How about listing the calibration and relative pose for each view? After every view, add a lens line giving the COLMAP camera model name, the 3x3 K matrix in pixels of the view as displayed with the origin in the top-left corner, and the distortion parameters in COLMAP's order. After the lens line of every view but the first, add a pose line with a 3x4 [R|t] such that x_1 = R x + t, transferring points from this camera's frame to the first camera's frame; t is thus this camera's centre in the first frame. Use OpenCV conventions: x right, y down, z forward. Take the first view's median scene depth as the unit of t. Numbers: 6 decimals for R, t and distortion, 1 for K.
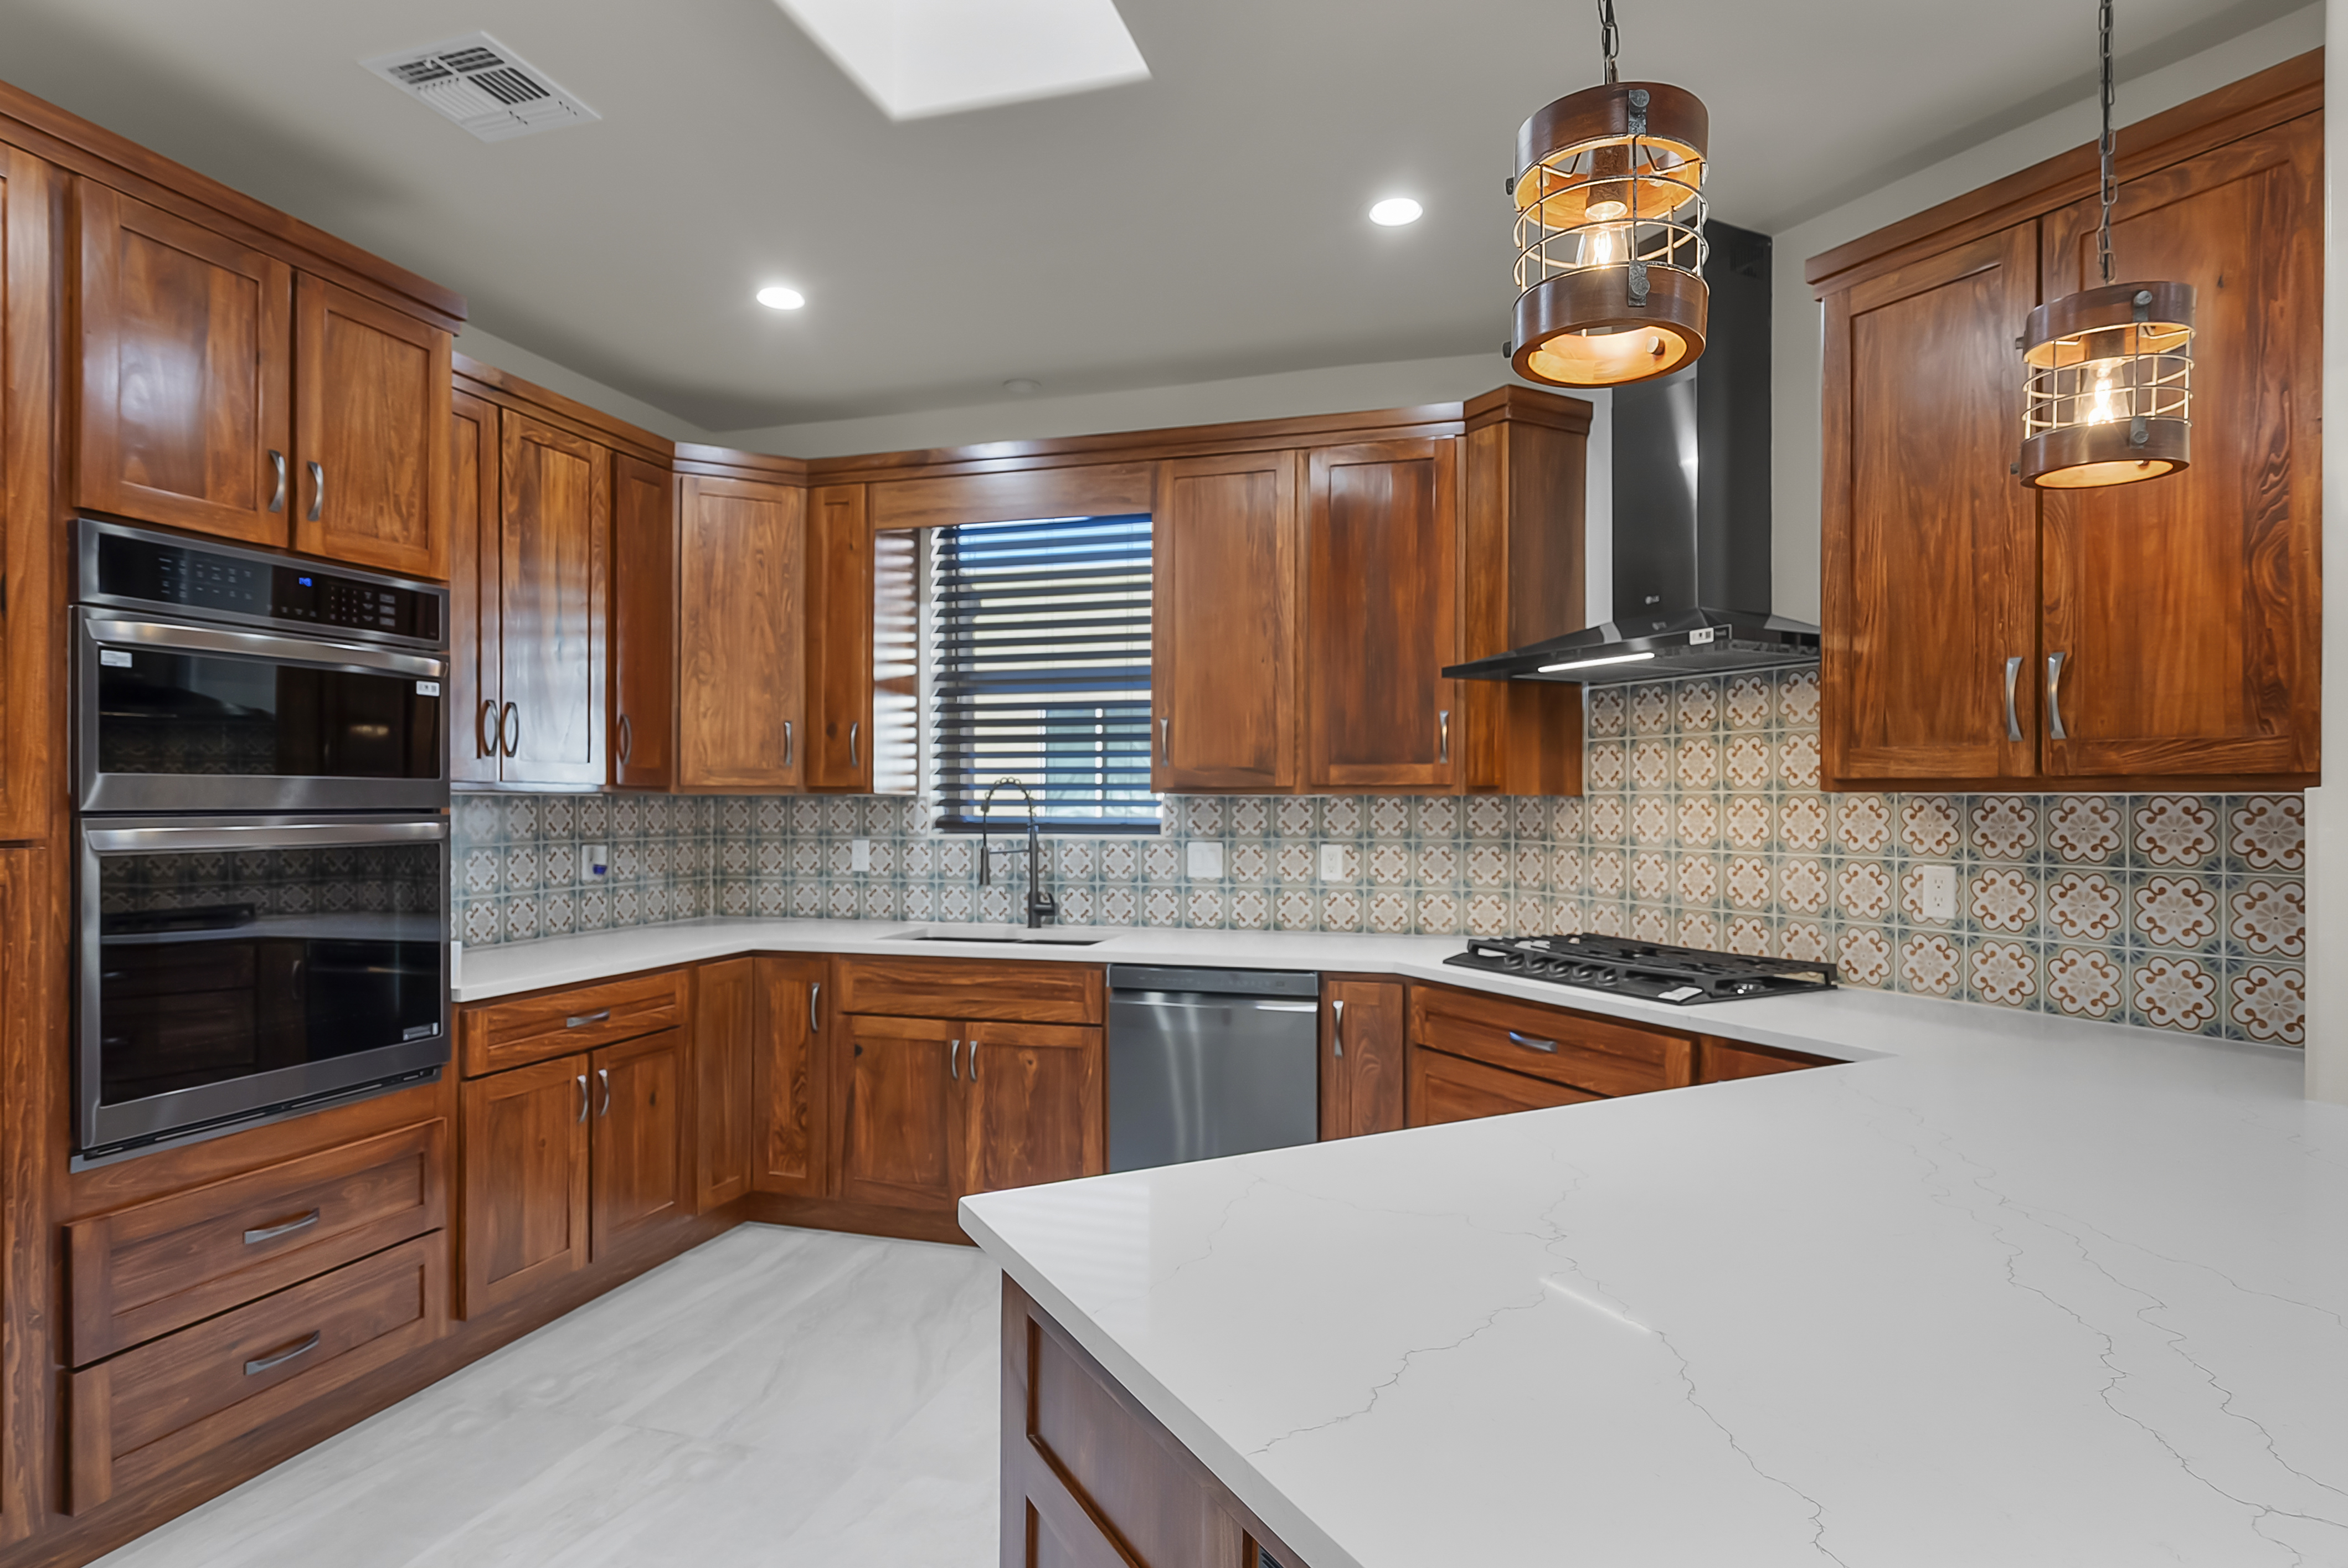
lens RADIAL K [[1255.8, 0, 1174.8], [0, 1255.8, 800.8], [0, 0, 1]] dist [-0.000657, 0.002389]
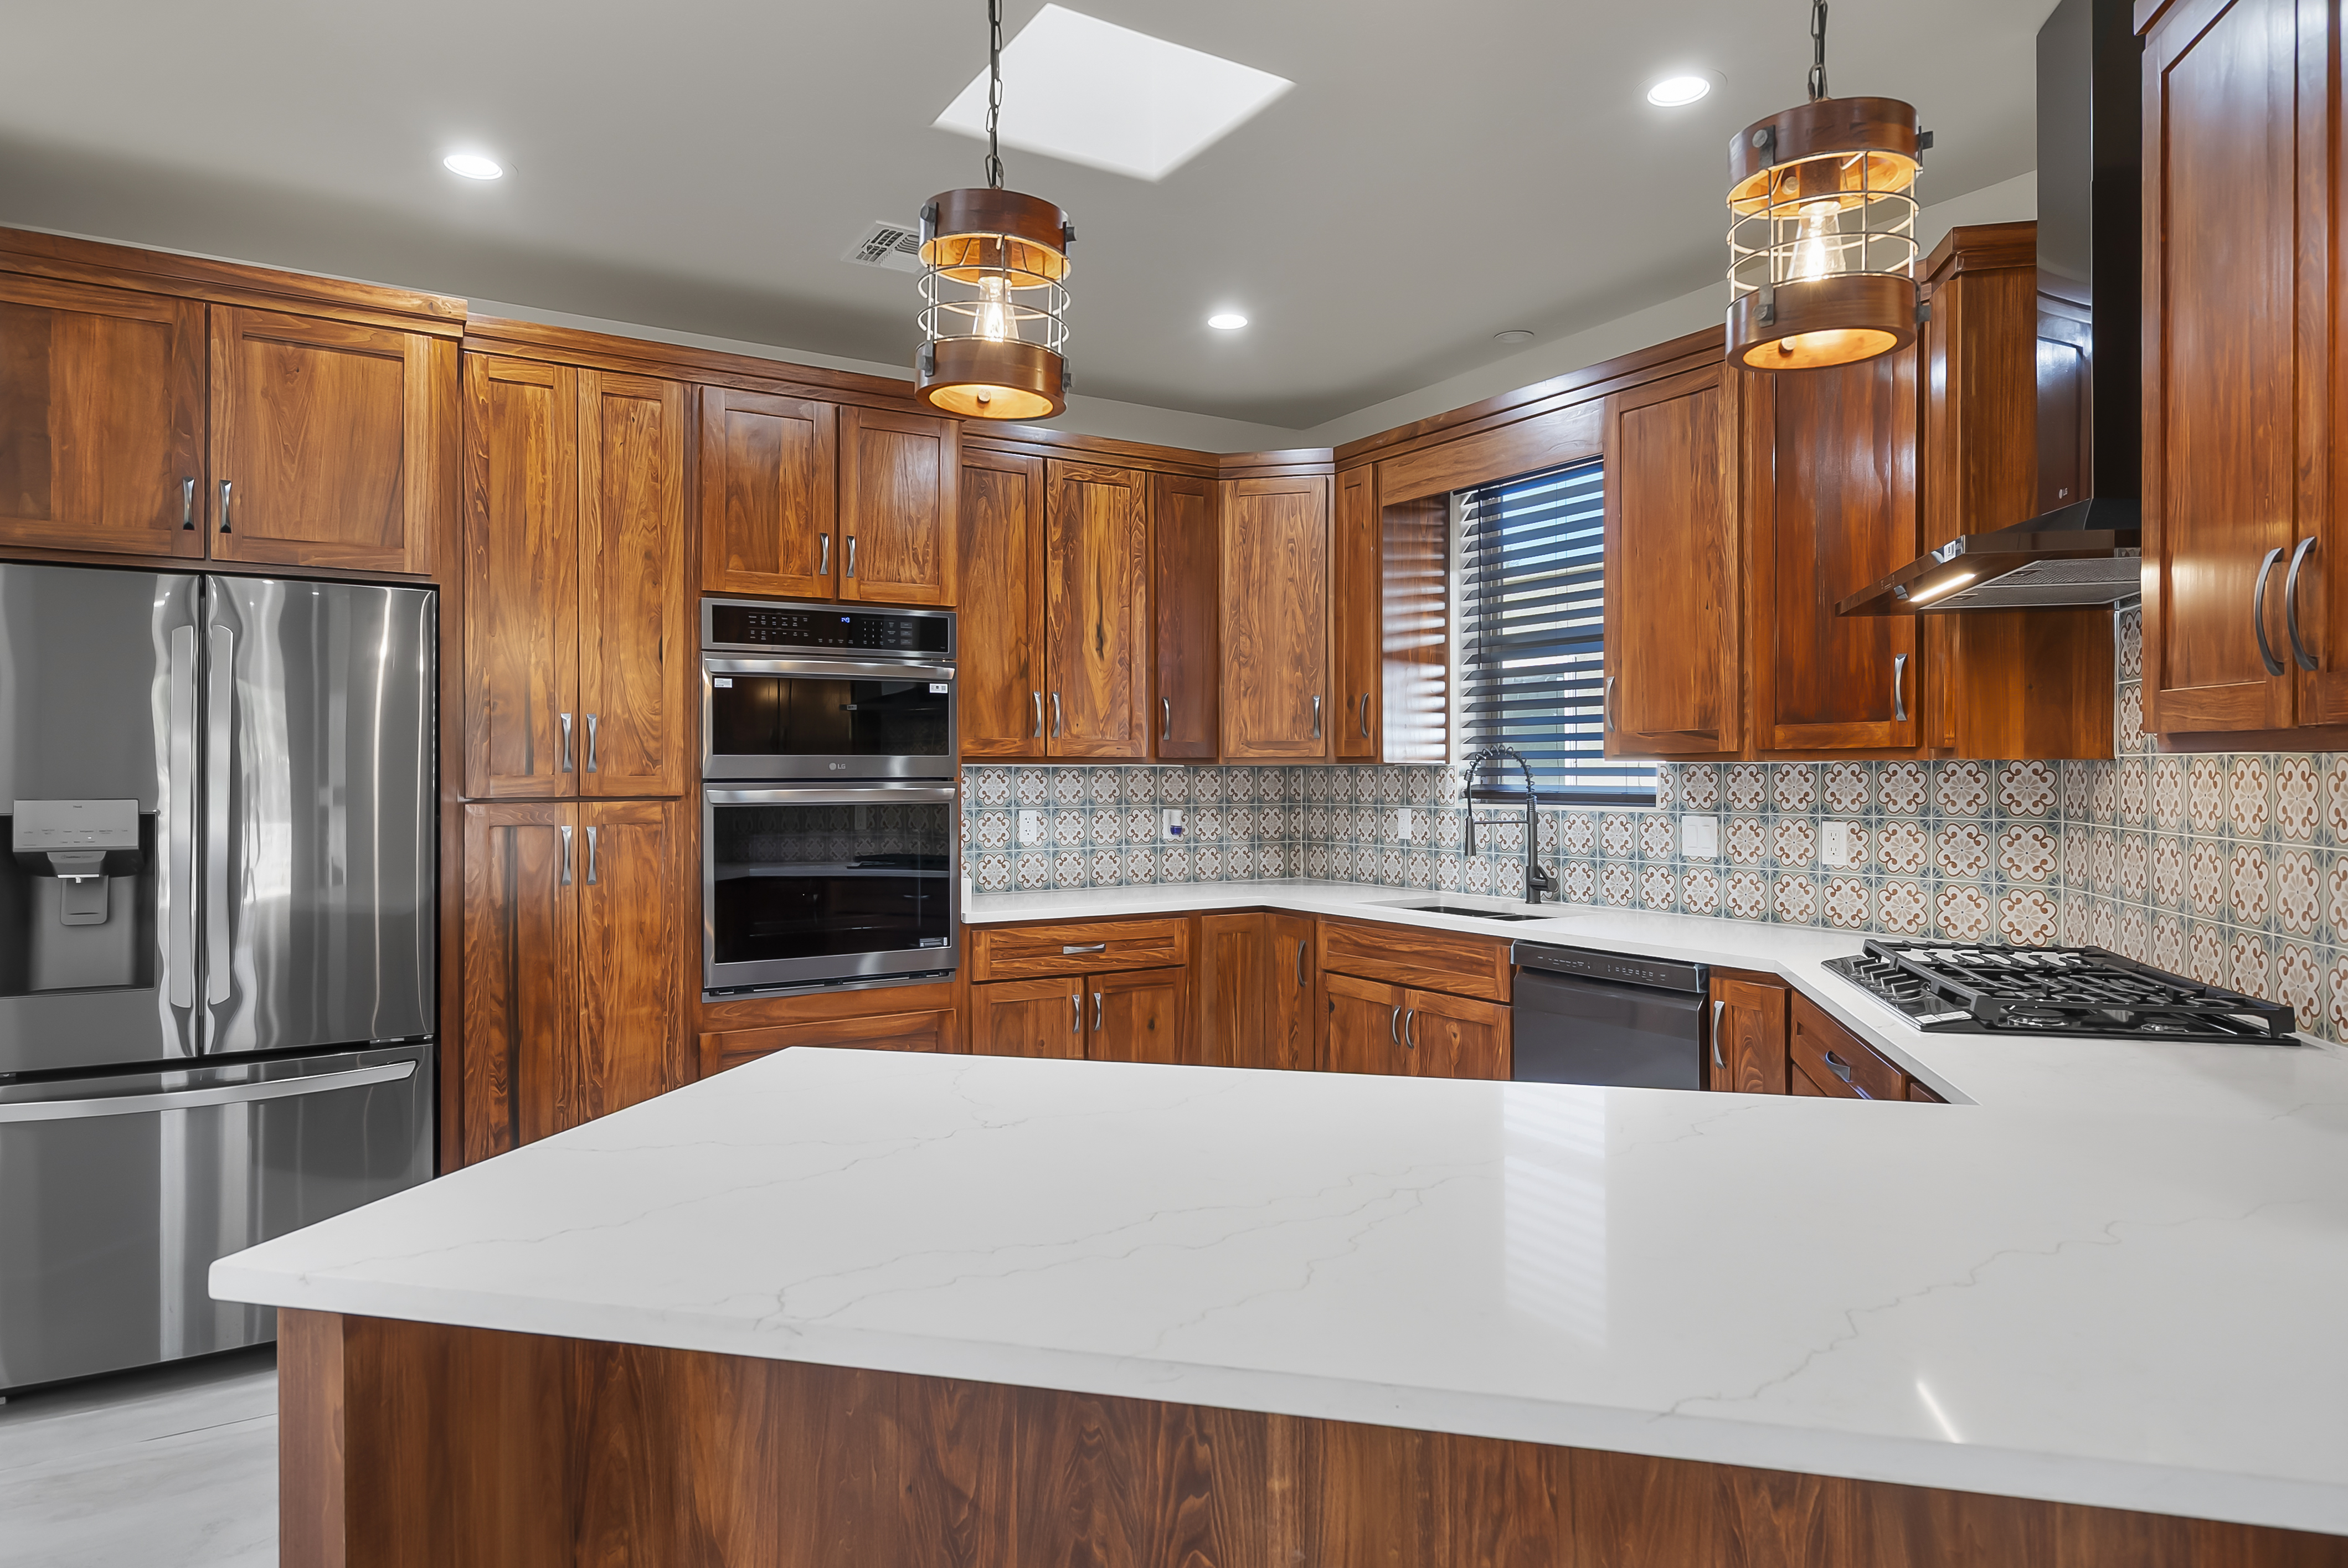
lens RADIAL K [[1406.3, 0, 1186.2], [0, 1406.3, 774.7], [0, 0, 1]] dist [0.000673, -0.000047]
pose [[0.748646, -0.001859, -0.662967, 0.464077], [0.003589, 0.999993, 0.001249, 0.001883], [0.662960, -0.003314, 0.748647, 0.035045]]
